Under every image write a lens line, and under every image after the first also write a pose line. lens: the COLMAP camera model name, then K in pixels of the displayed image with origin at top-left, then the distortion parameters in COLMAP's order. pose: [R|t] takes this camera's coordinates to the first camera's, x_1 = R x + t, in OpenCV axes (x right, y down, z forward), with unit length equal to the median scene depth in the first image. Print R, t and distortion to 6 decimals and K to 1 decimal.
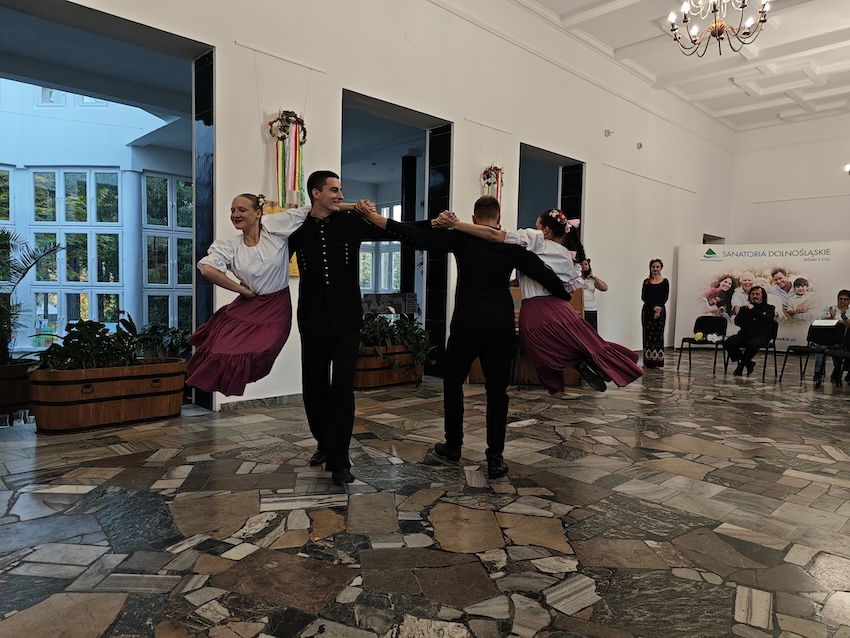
lens RADIAL K [[577.2, 0, 421.8], [0, 577.2, 320.2], [0, 0, 1]] dist [0.021038, -0.025030]
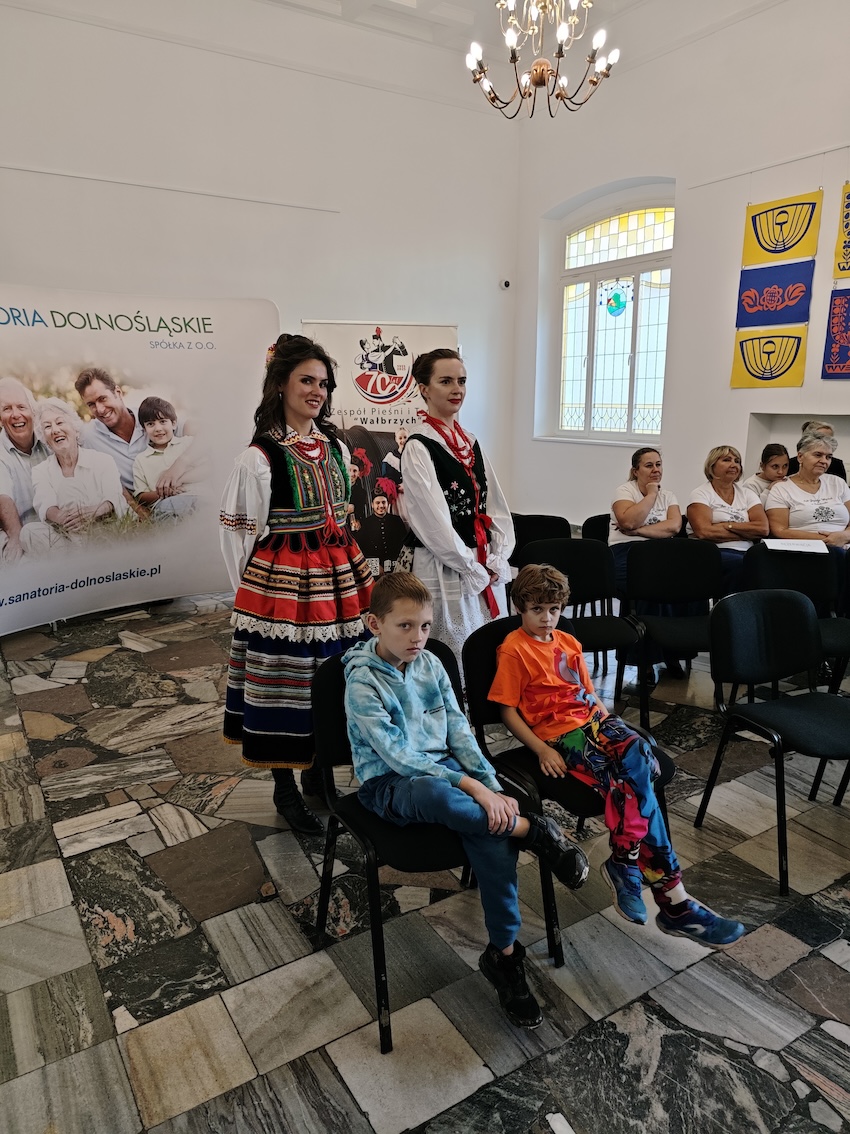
lens RADIAL K [[770.0, 0, 428.1], [0, 770.0, 562.4], [0, 0, 1]] dist [0.021038, -0.025030]
pose [[0.188594, -0.233353, 0.953928, 0.203849], [0.054006, 0.972353, 0.227184, -0.069409], [-0.980569, 0.008673, 0.195983, 0.708730]]
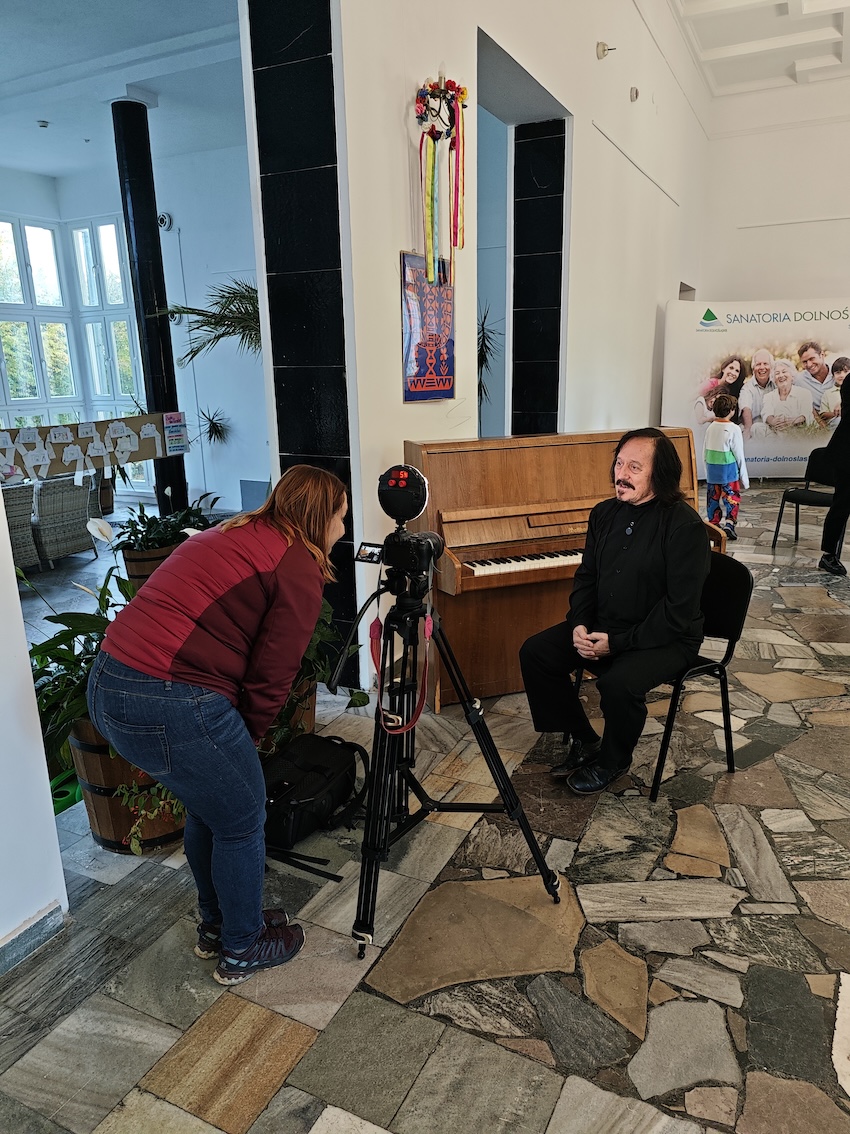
lens RADIAL K [[770.0, 0, 428.3], [0, 770.0, 577.1], [0, 0, 1]] dist [0.021038, -0.025030]
pose [[0.940294, -0.128615, 0.315129, -0.043155], [0.058602, 0.973206, 0.222340, -0.051648], [-0.335281, -0.190597, 0.922637, 0.332548]]
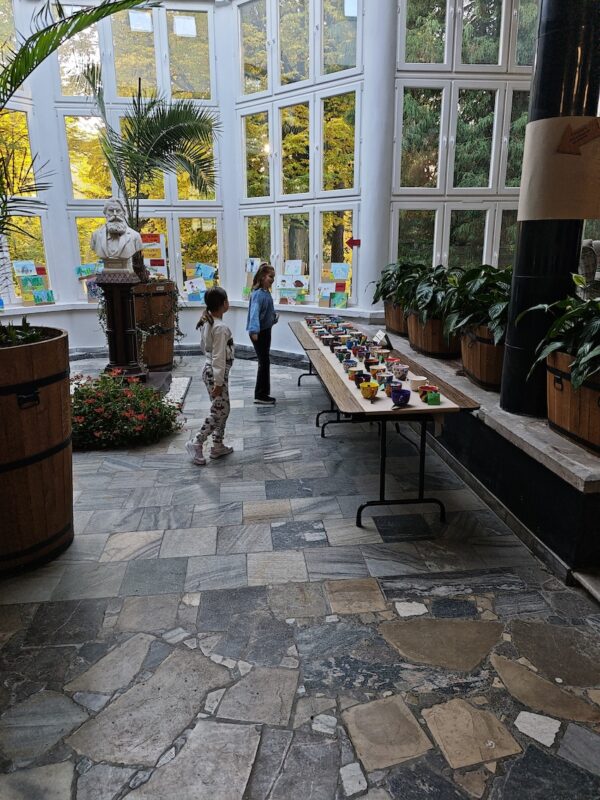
lens RADIAL K [[543.2, 0, 300.3], [0, 543.2, 398.7], [0, 0, 1]] dist [0.021038, -0.025030]
pose [[0.795324, 0.136871, -0.590530, -0.249181], [-0.008681, 0.976648, 0.214672, 0.023569], [0.606123, -0.165607, 0.777939, 0.581590]]
